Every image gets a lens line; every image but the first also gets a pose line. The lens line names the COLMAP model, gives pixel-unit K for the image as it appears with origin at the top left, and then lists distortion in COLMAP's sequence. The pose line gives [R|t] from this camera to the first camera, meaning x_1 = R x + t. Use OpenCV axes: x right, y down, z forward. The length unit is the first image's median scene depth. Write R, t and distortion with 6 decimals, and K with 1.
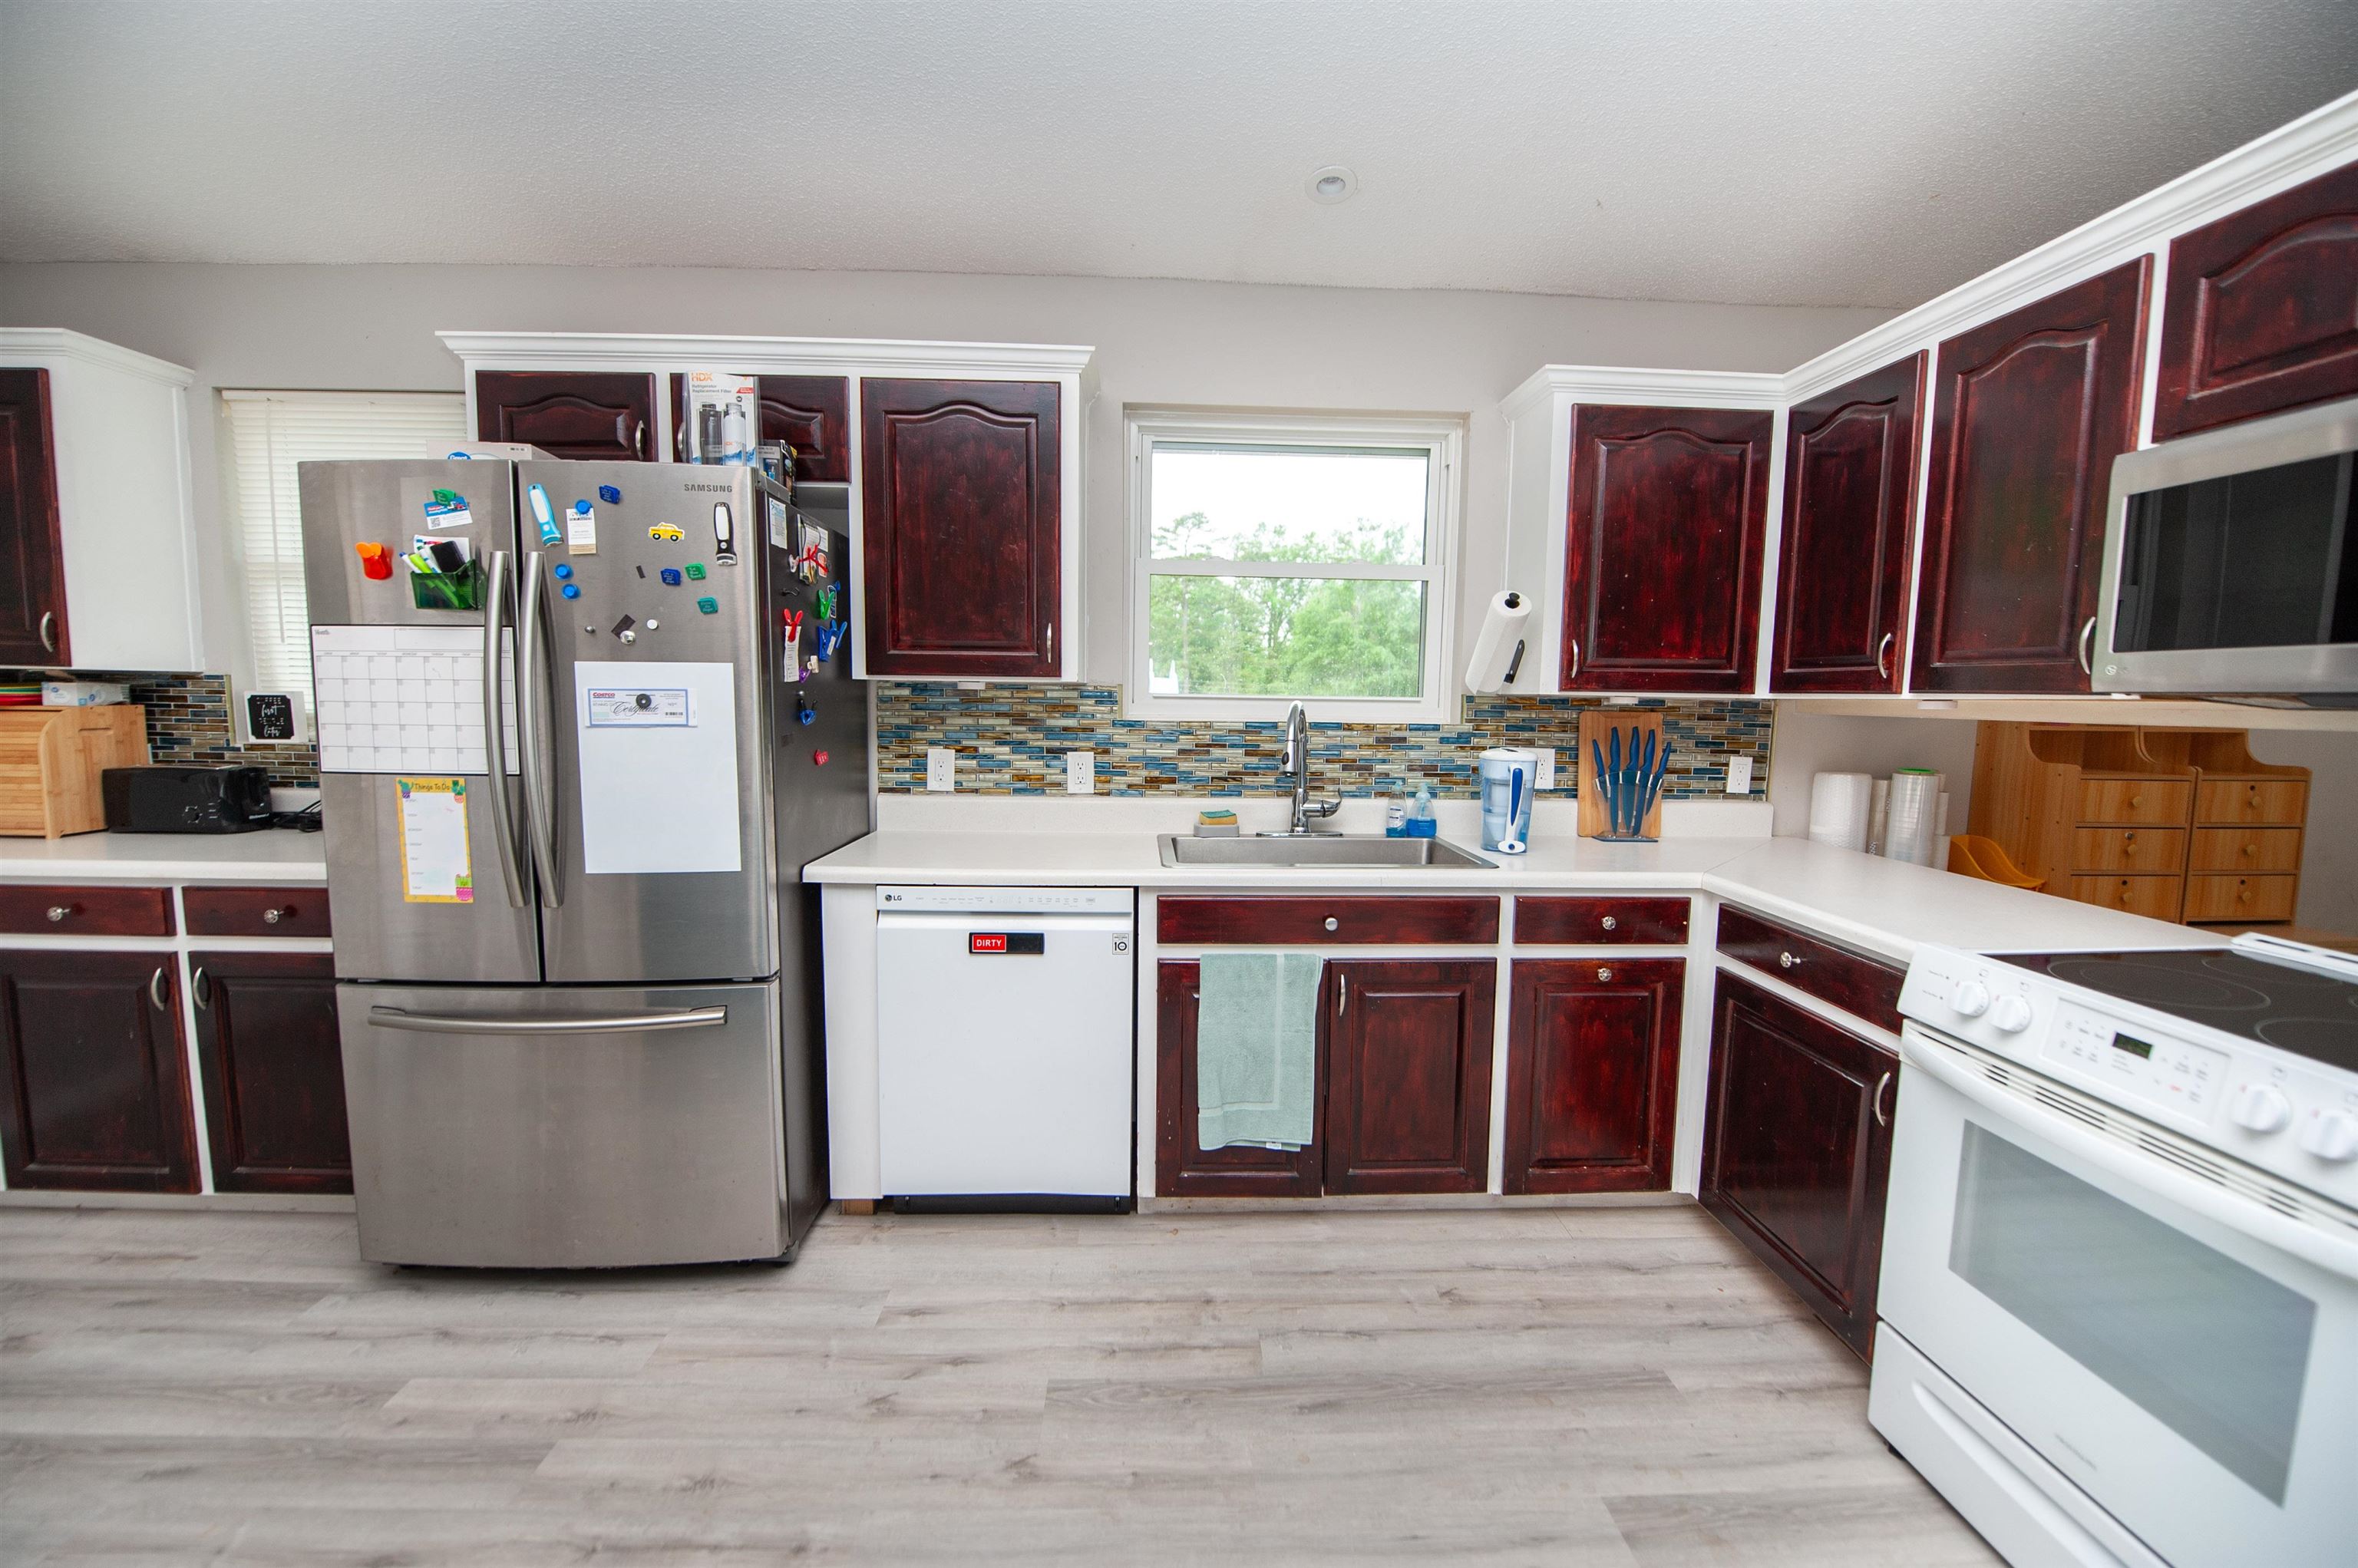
lens RADIAL K [[943.3, 0, 1185.3], [0, 943.3, 790.3], [0, 0, 1]] dist [-0.014779, -0.003123]
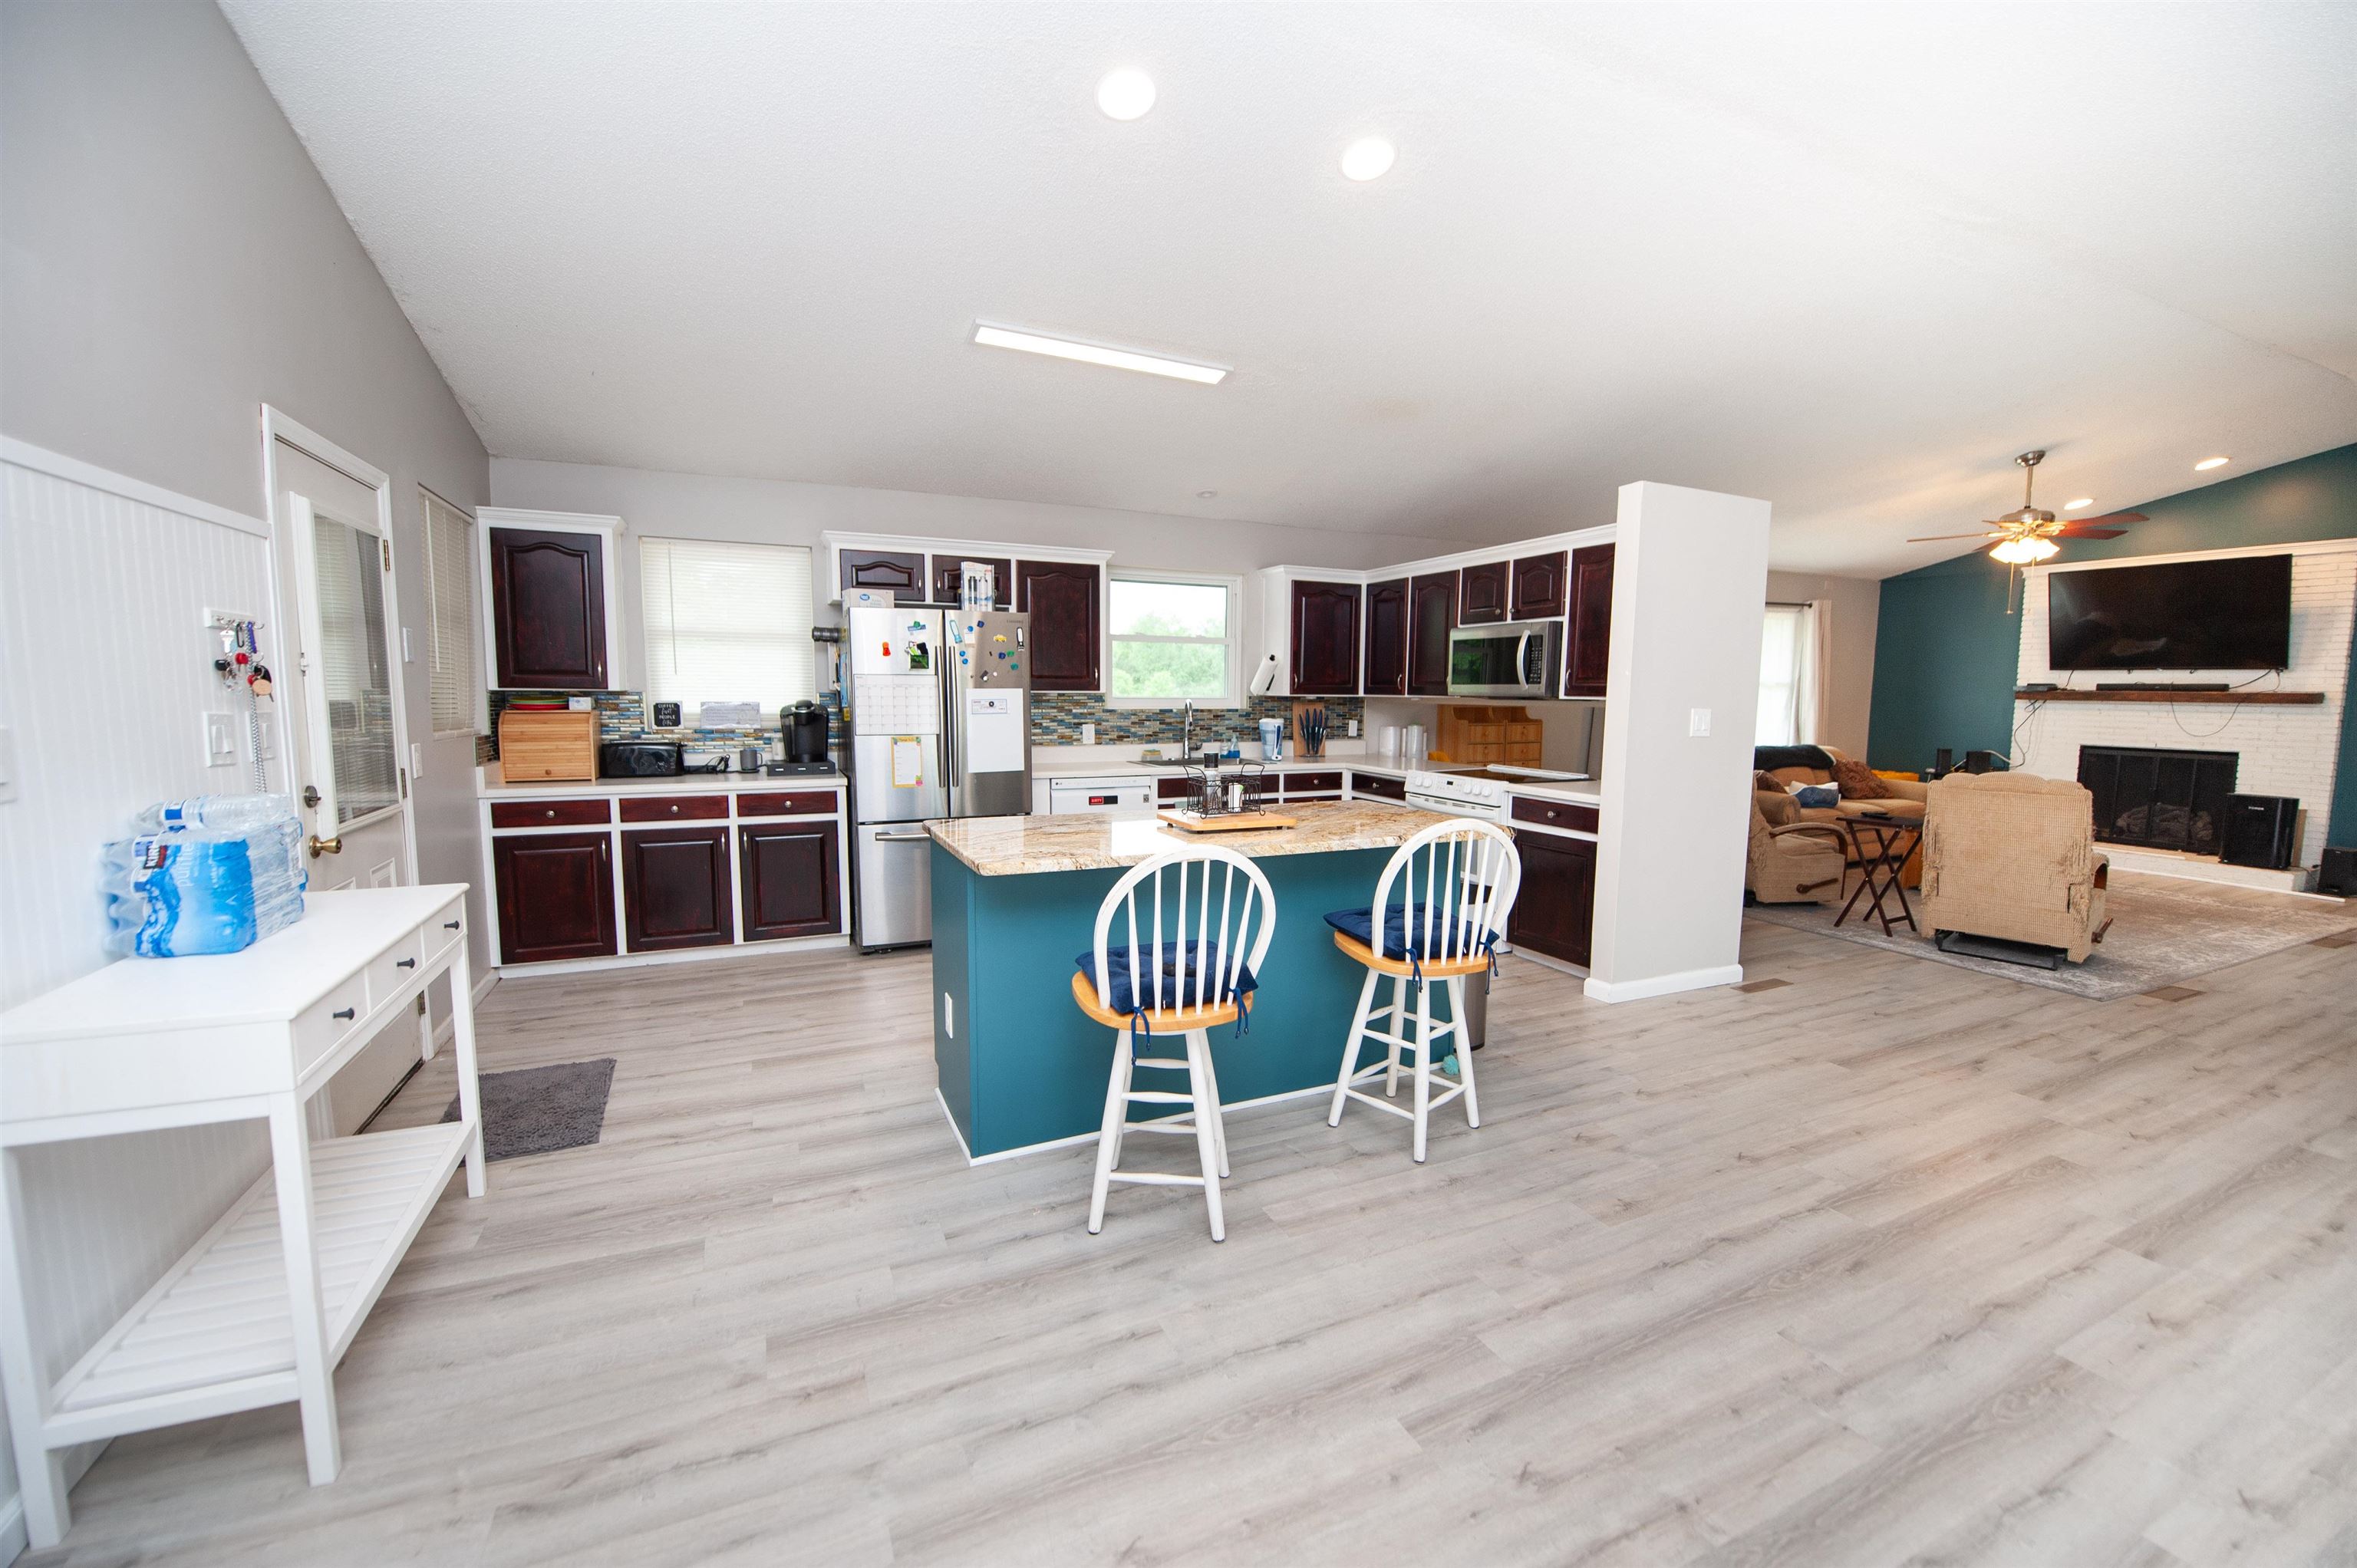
lens RADIAL K [[942.9, 0, 1184.8], [0, 942.9, 790.3], [0, 0, 1]] dist [-0.014779, -0.003123]
pose [[0.925362, -0.047880, 0.376048, -0.772405], [0.043616, 0.998851, 0.019850, 0.081523], [-0.376566, -0.001967, 0.926388, -1.145656]]
